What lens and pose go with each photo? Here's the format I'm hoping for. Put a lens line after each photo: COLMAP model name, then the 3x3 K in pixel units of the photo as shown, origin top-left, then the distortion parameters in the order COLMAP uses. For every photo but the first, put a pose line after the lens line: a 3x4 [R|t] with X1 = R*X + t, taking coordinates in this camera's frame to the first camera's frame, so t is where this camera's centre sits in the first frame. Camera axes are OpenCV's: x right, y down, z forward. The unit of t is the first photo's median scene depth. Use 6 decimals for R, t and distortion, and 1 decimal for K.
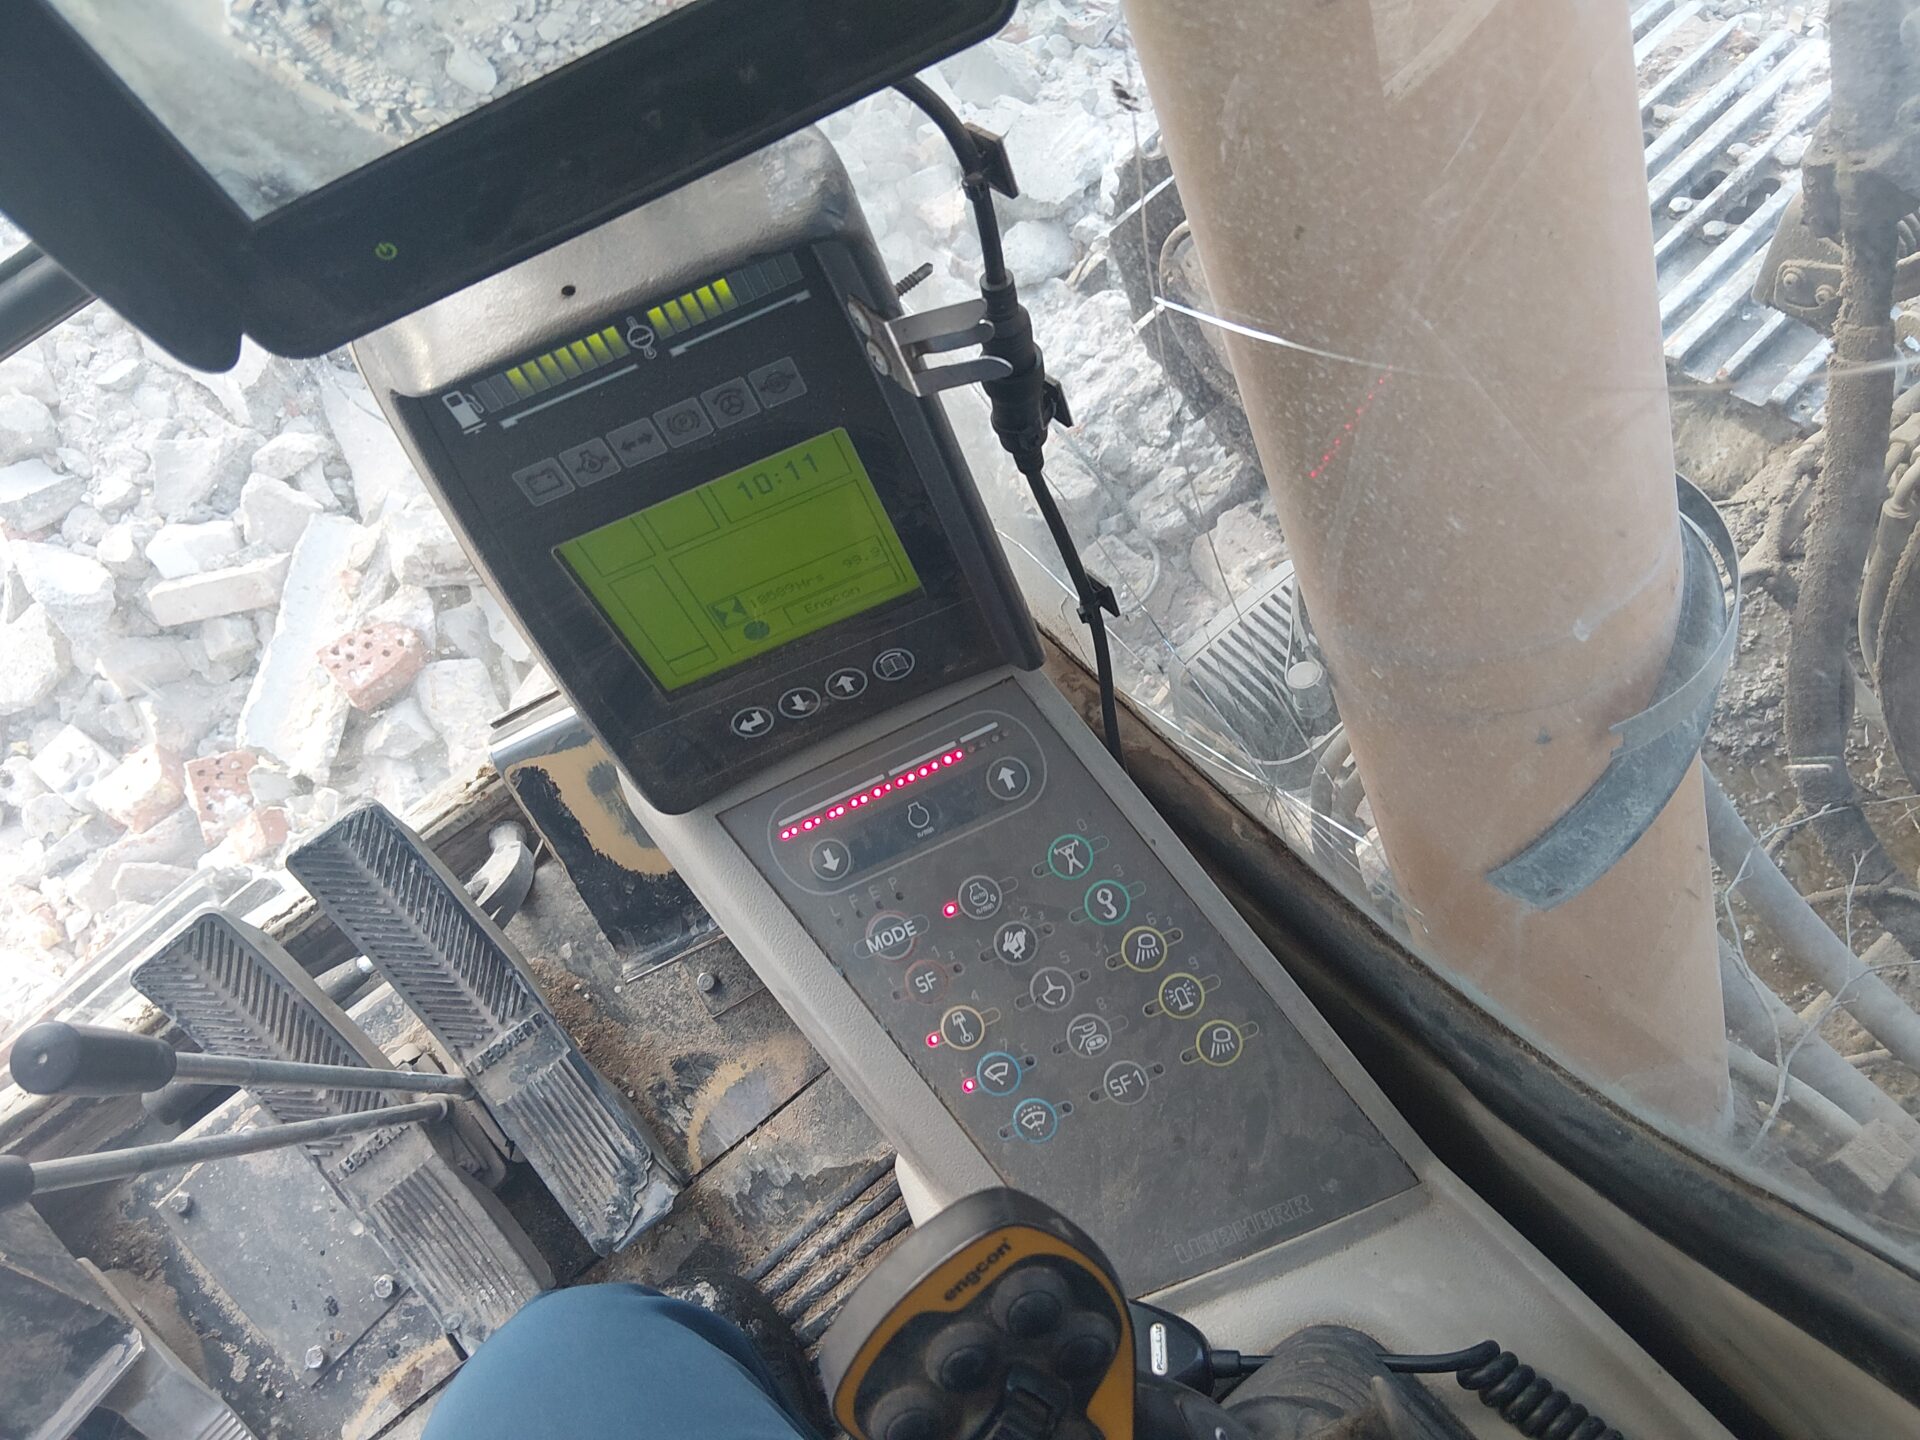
lens RADIAL K [[1477.3, 0, 918.4], [0, 1477.3, 719.7], [0, 0, 1]] dist [0.126105, -0.169918]
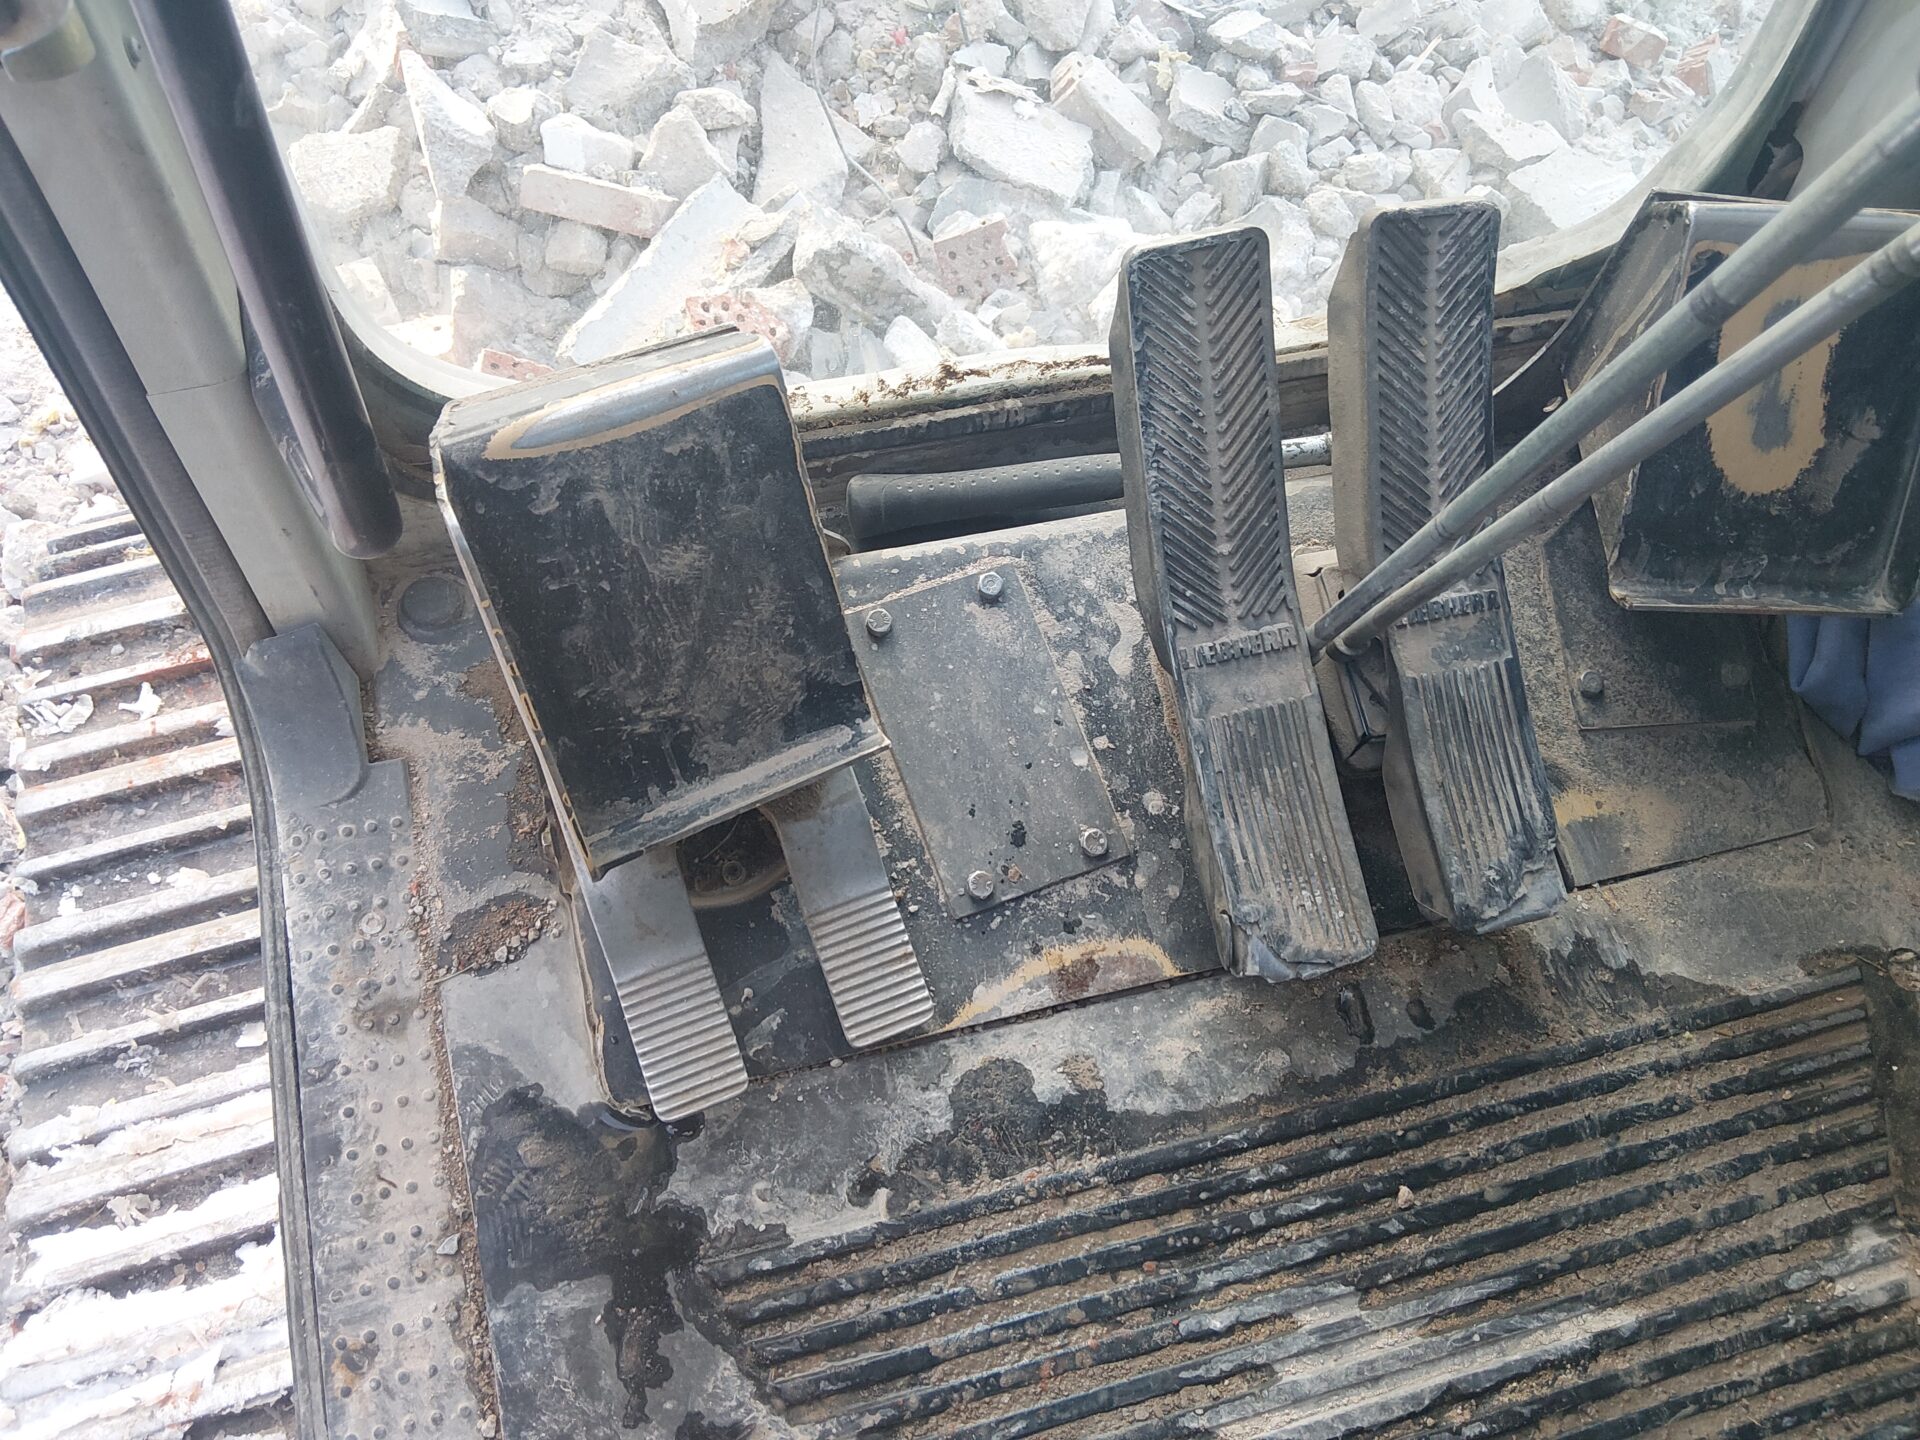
lens RADIAL K [[1471.2, 0, 956.3], [0, 1471.2, 708.5], [0, 0, 1]] dist [0.122204, -0.234400]
pose [[0.894247, 0.446165, 0.035478, -0.471594], [-0.444496, 0.894584, -0.046281, 0.382903], [-0.052387, 0.025617, 0.998298, 0.285131]]
